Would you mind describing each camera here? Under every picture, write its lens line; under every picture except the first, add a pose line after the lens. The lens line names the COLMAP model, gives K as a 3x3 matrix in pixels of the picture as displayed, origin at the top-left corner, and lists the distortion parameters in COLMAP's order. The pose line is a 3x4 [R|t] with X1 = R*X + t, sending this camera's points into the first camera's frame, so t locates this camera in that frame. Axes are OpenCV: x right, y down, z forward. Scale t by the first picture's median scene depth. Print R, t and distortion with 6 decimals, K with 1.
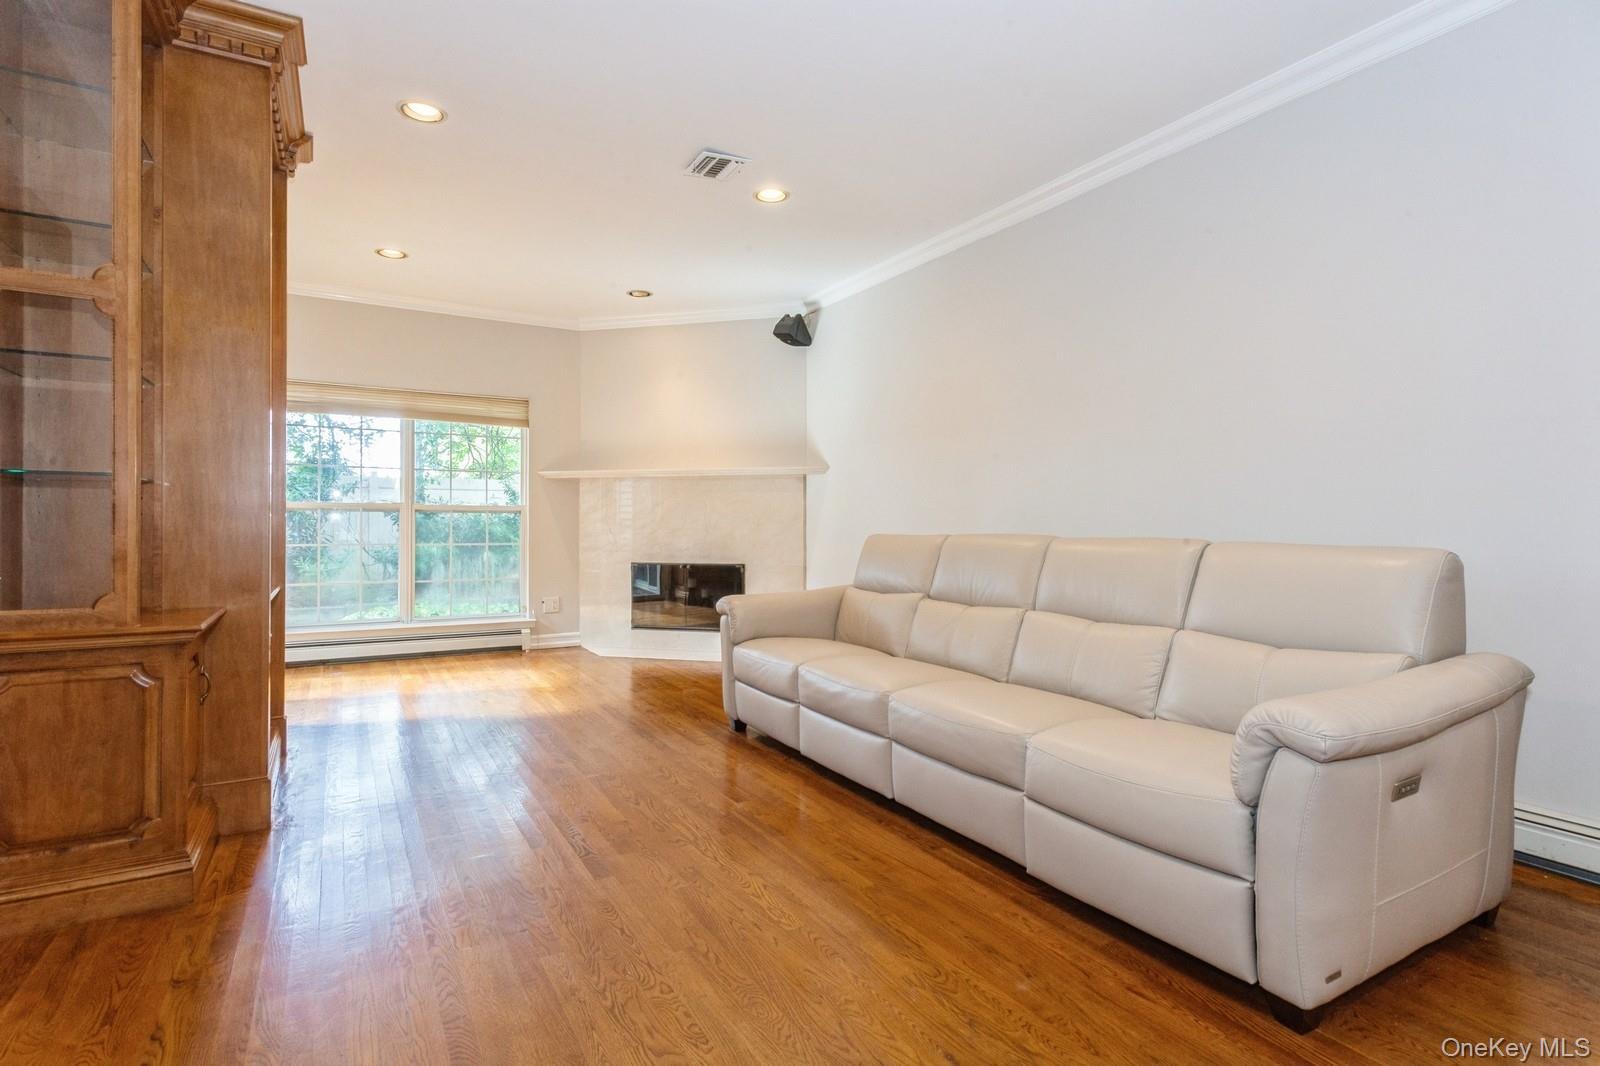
lens RADIAL K [[768.1, 0, 790.8], [0, 768.1, 532.4], [0, 0, 1]] dist [0.002580, -0.000401]
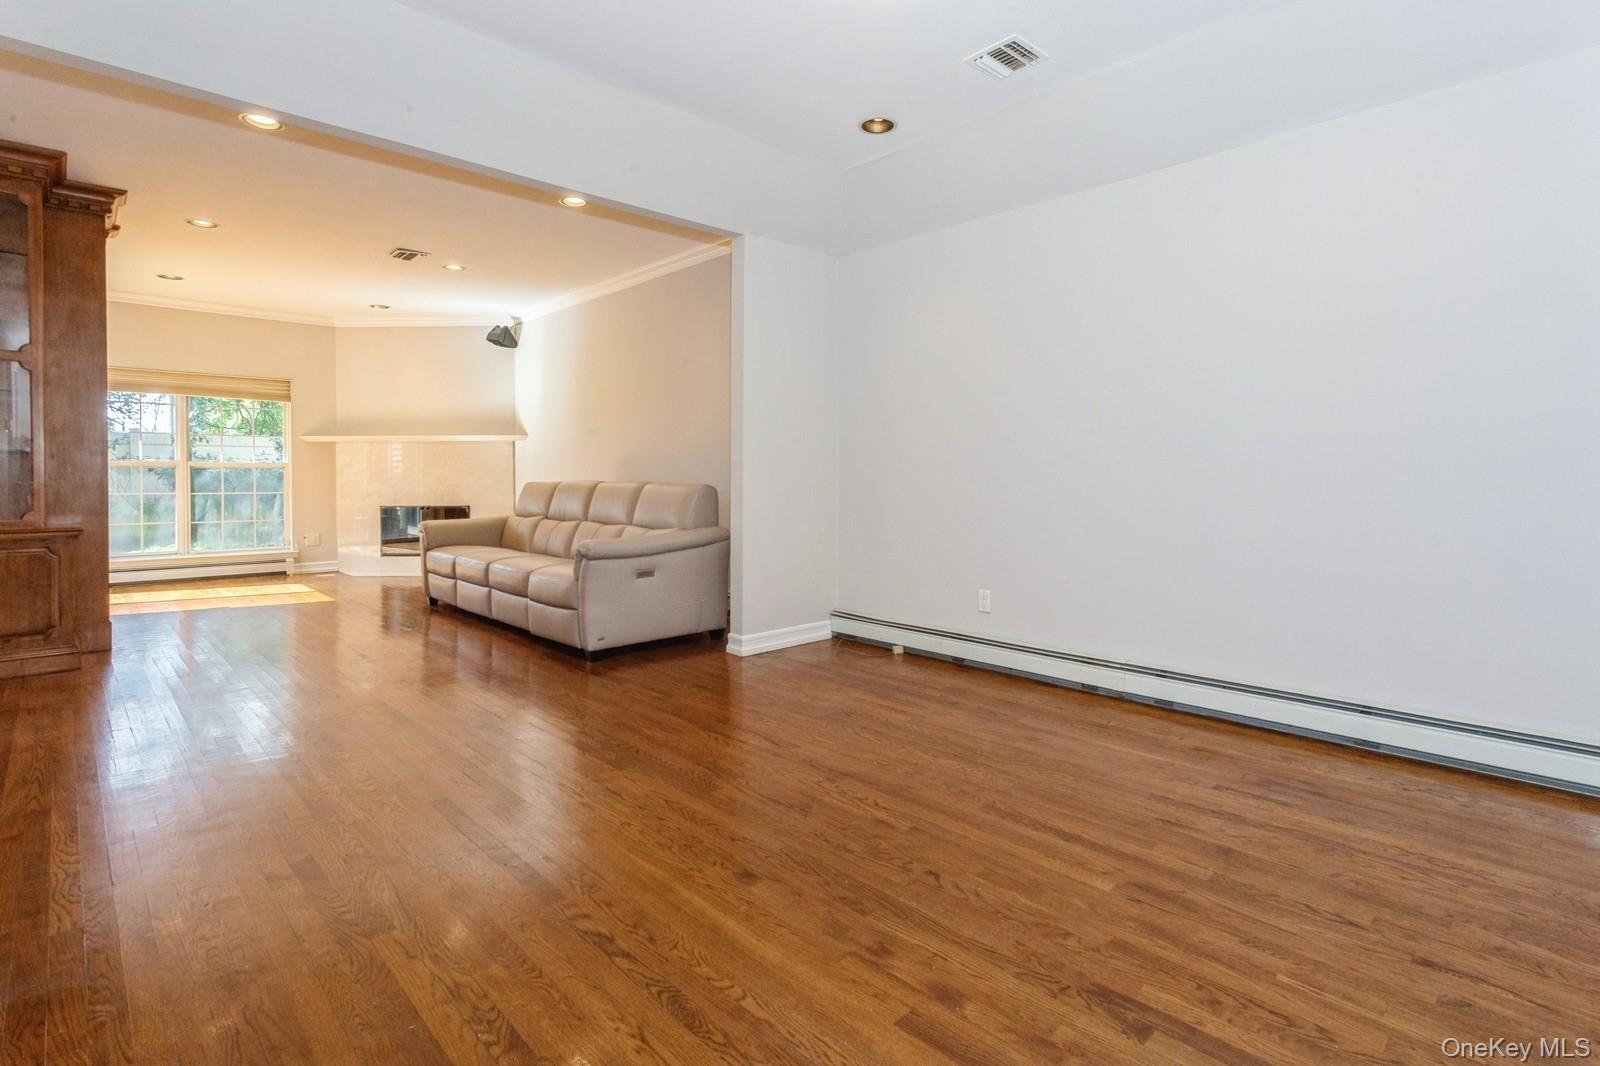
lens RADIAL K [[768.1, 0, 795.5], [0, 768.1, 491.5], [0, 0, 1]] dist [0.002580, -0.000401]
pose [[0.973445, -0.008317, 0.228770, 0.201137], [0.006547, 0.999942, 0.008498, 0.008748], [-0.228827, -0.006774, 0.973443, -0.483492]]
